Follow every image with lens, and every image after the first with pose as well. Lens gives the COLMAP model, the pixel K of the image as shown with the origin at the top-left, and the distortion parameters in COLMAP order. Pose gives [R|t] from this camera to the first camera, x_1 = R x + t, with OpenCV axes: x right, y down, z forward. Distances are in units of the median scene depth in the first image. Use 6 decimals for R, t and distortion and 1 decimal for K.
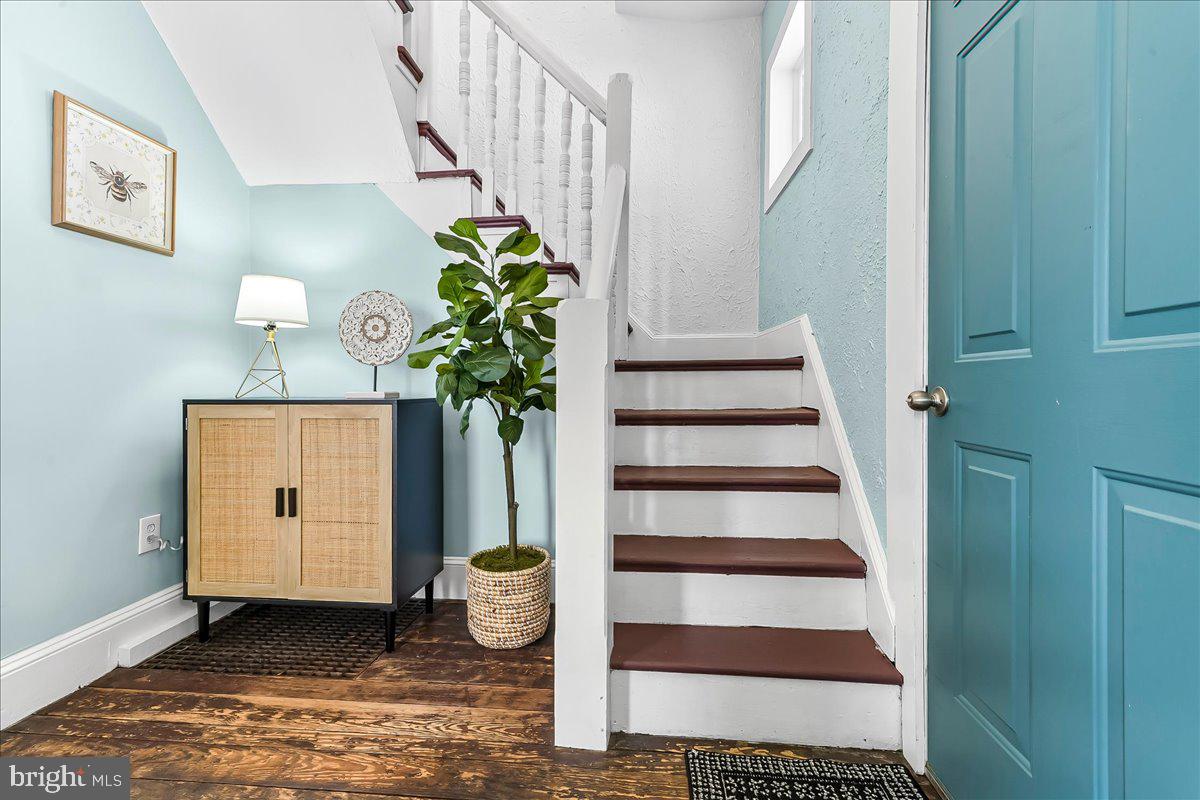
lens RADIAL K [[603.7, 0, 599.7], [0, 603.7, 385.4], [0, 0, 1]] dist [0.003009, 0.000466]
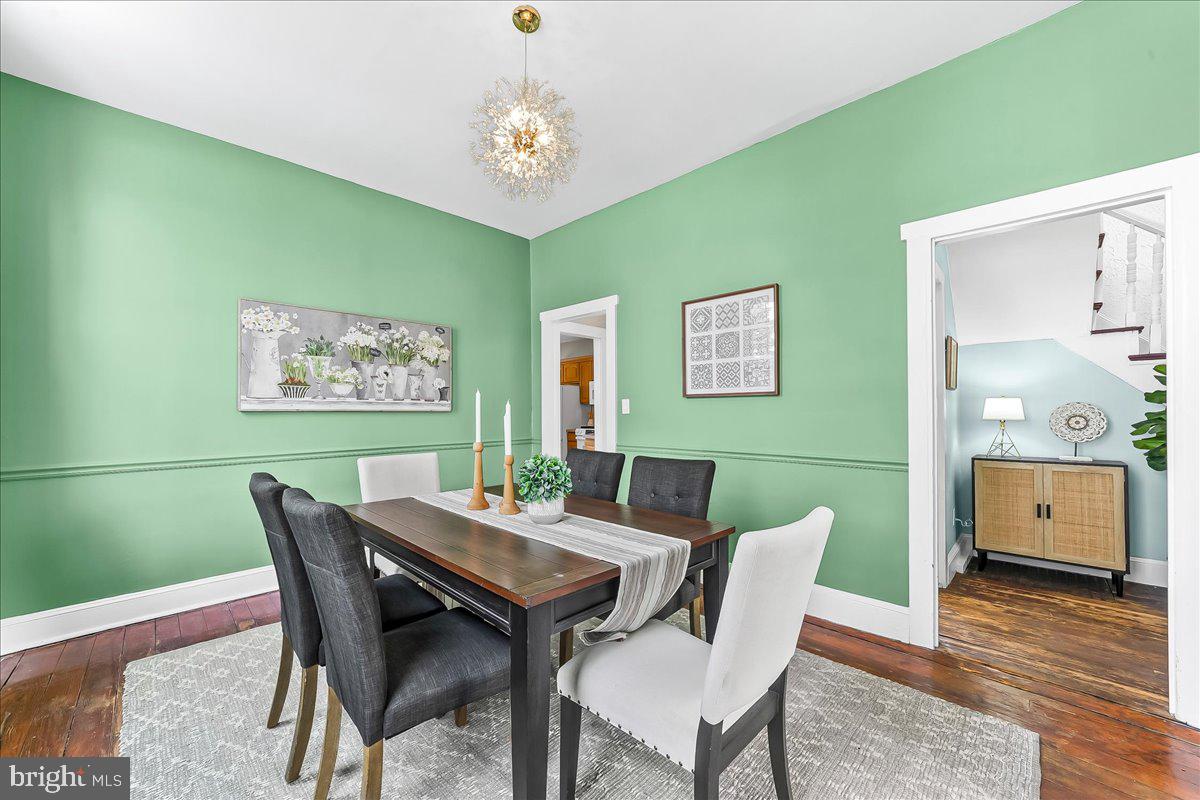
lens RADIAL K [[466.4, 0, 600.3], [0, 466.4, 418.0], [0, 0, 1]] dist [0.001315, 0.000102]
pose [[0.756527, 0.001649, -0.653960, -0.577376], [-0.004558, 0.999986, -0.002751, -0.104939], [0.653946, 0.005062, 0.756524, -1.111869]]
